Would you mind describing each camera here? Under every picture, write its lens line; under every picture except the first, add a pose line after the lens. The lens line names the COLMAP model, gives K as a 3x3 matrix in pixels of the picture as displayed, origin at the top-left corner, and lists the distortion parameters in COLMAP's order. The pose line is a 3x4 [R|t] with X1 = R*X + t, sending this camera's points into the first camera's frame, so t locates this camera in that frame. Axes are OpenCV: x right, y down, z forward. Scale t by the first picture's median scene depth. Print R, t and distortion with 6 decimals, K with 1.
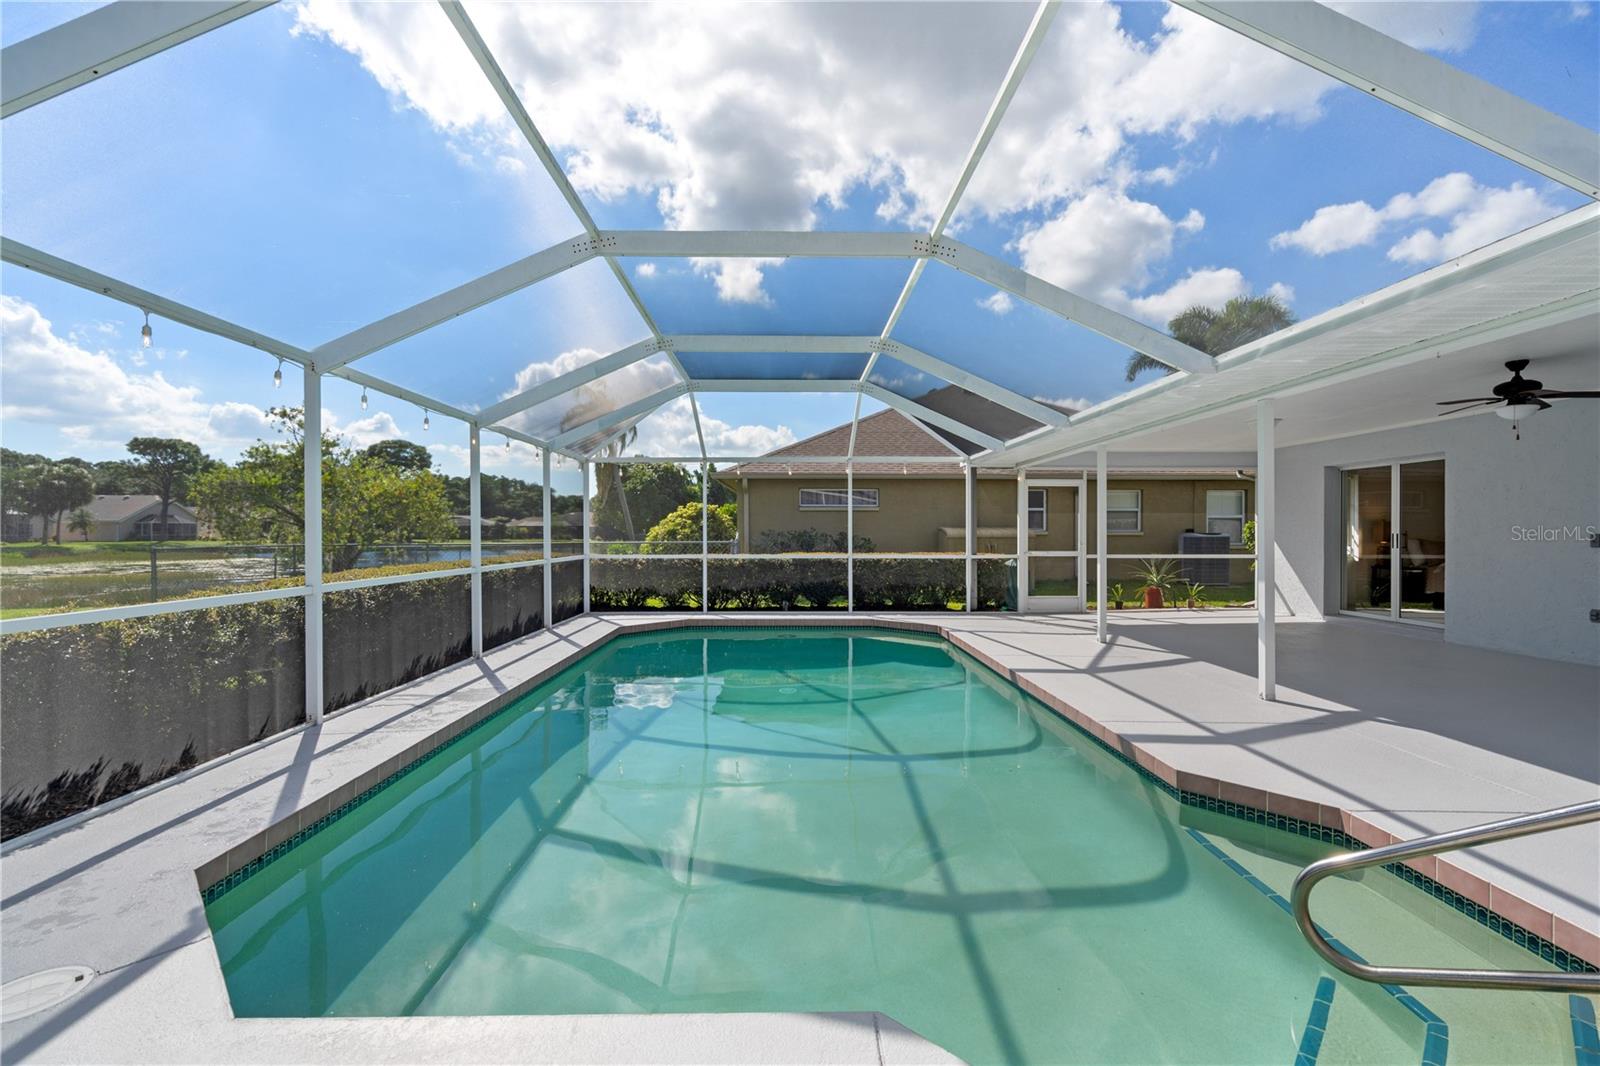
lens RADIAL K [[723.4, 0, 791.5], [0, 723.4, 536.0], [0, 0, 1]] dist [-0.009697, 0.000527]
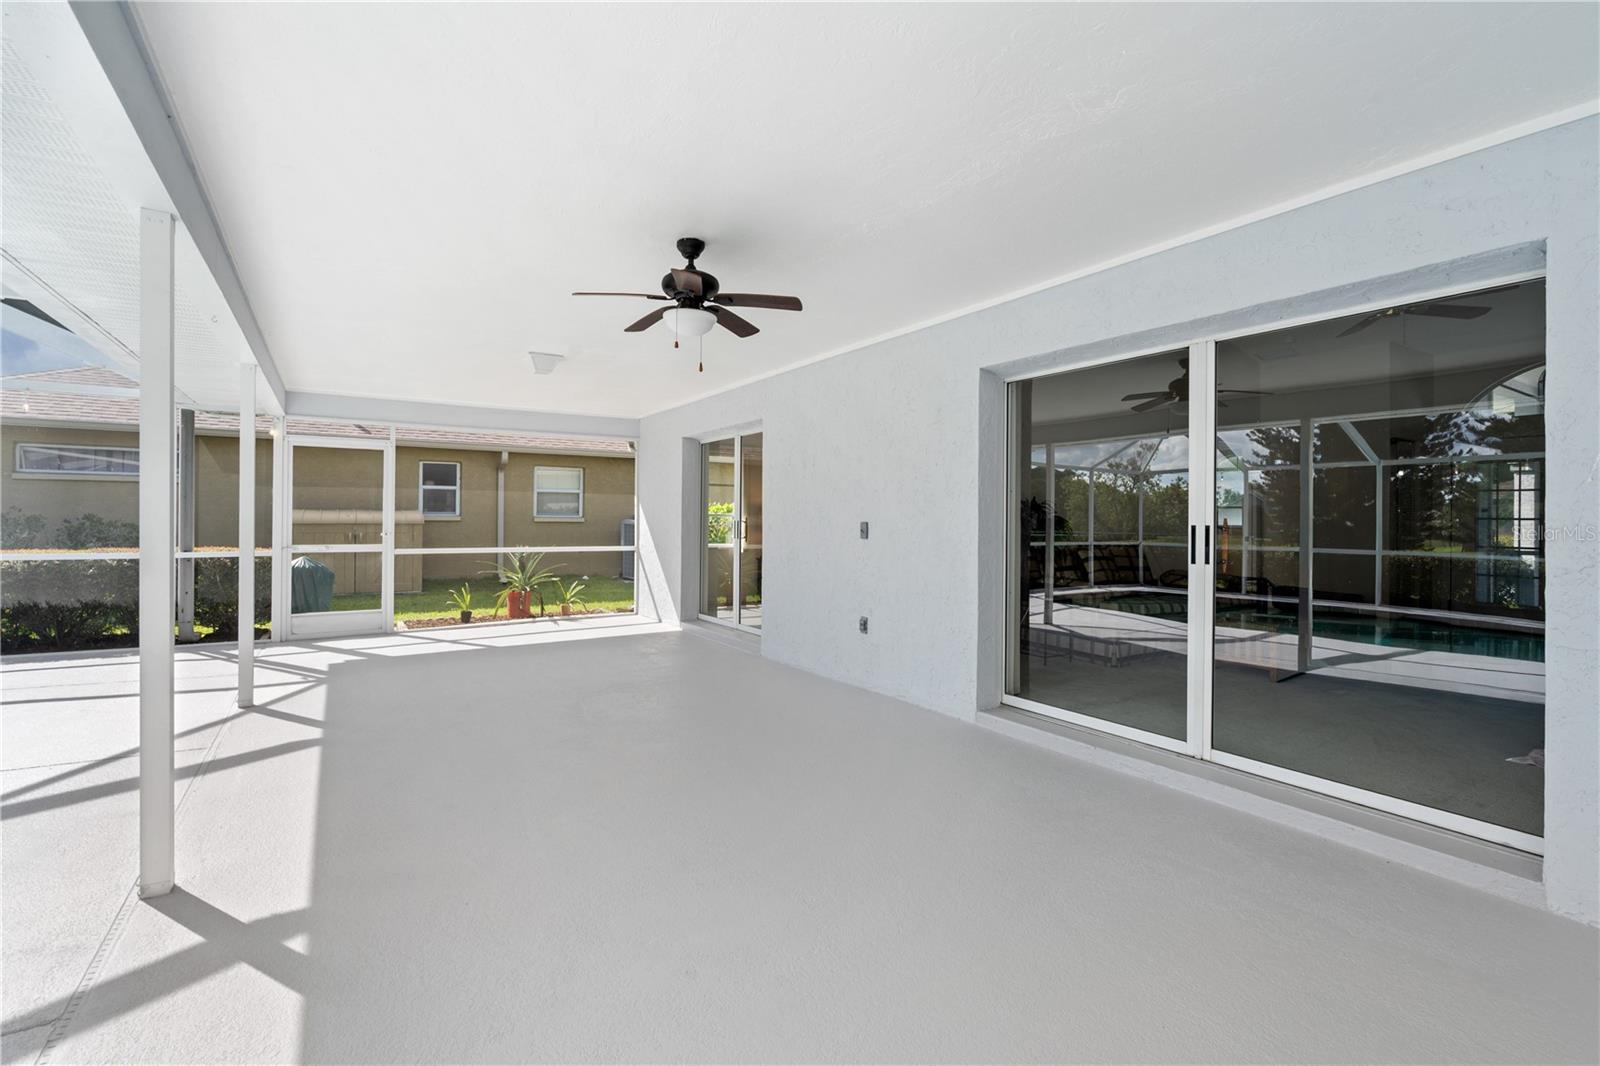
lens RADIAL K [[723.4, 0, 792.2], [0, 723.4, 516.5], [0, 0, 1]] dist [-0.009697, 0.000527]
pose [[0.861708, 0.008883, 0.507326, 0.386021], [-0.005133, 0.999948, -0.008791, -0.001235], [-0.507378, 0.004971, 0.861709, 0.209832]]
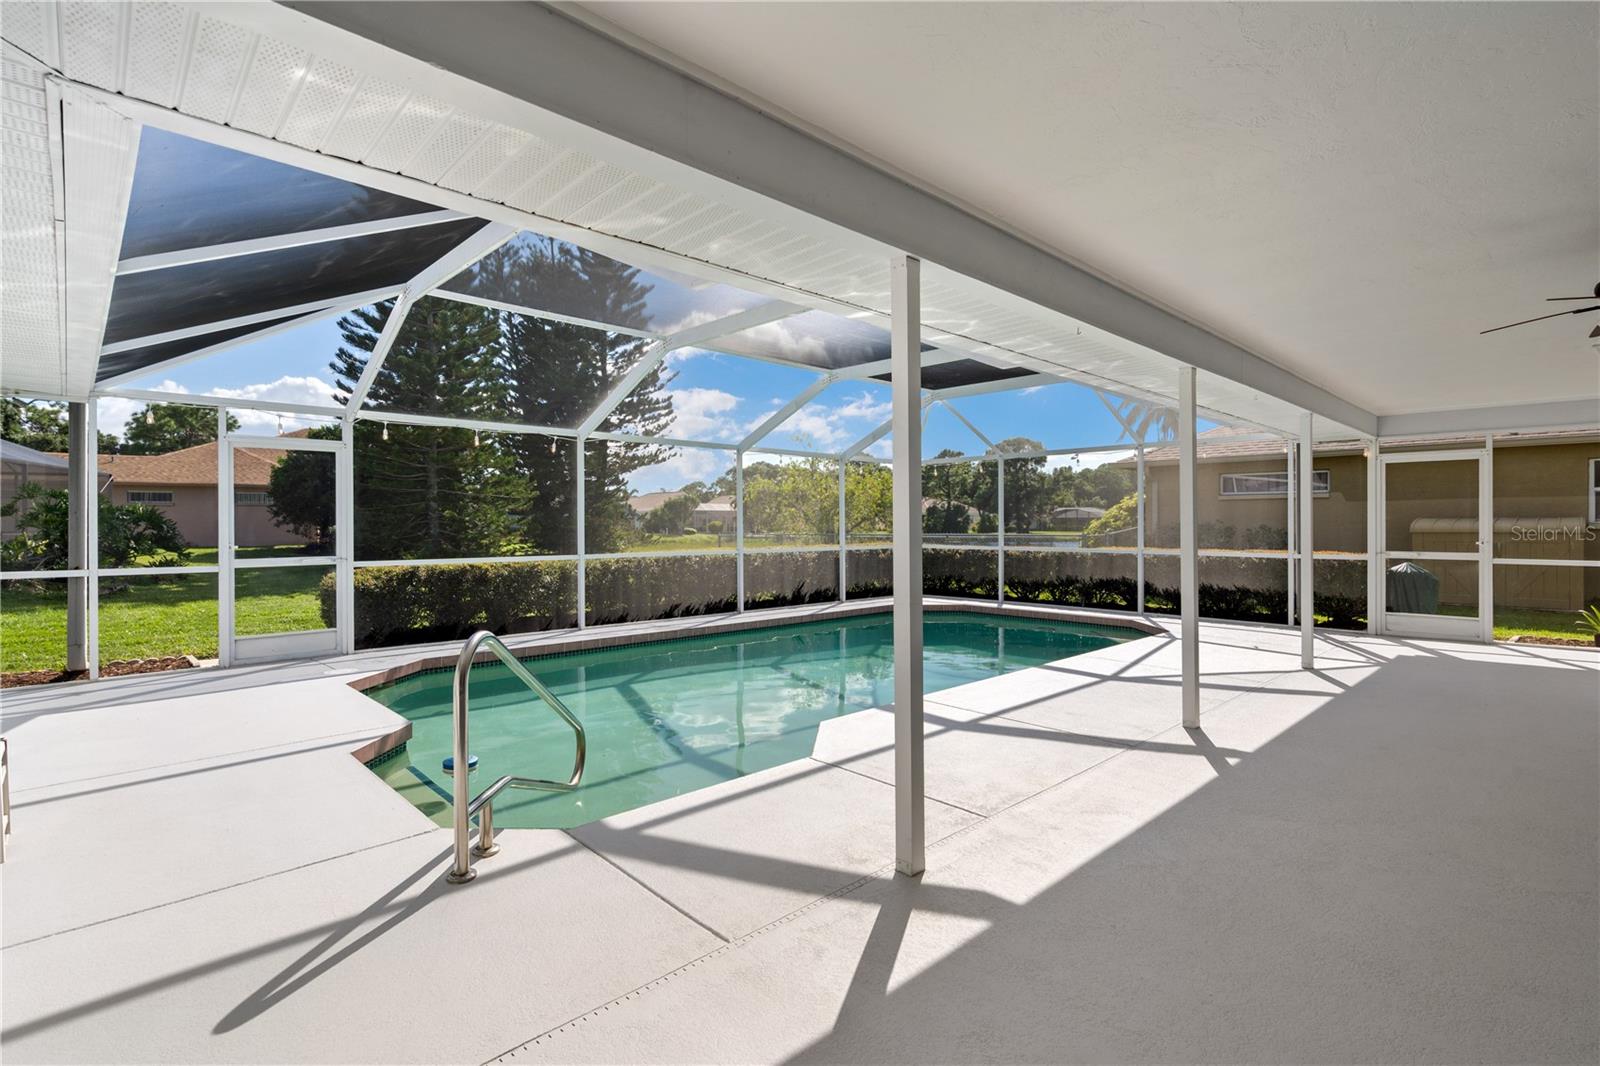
lens RADIAL K [[764.5, 0, 812.7], [0, 764.5, 525.5], [0, 0, 1]] dist [0.003405, 0.000022]
pose [[0.676338, -0.000911, -0.736591, 0.508343], [-0.000831, 0.999998, -0.002001, -0.003198], [0.736591, 0.001966, 0.676336, 0.035319]]
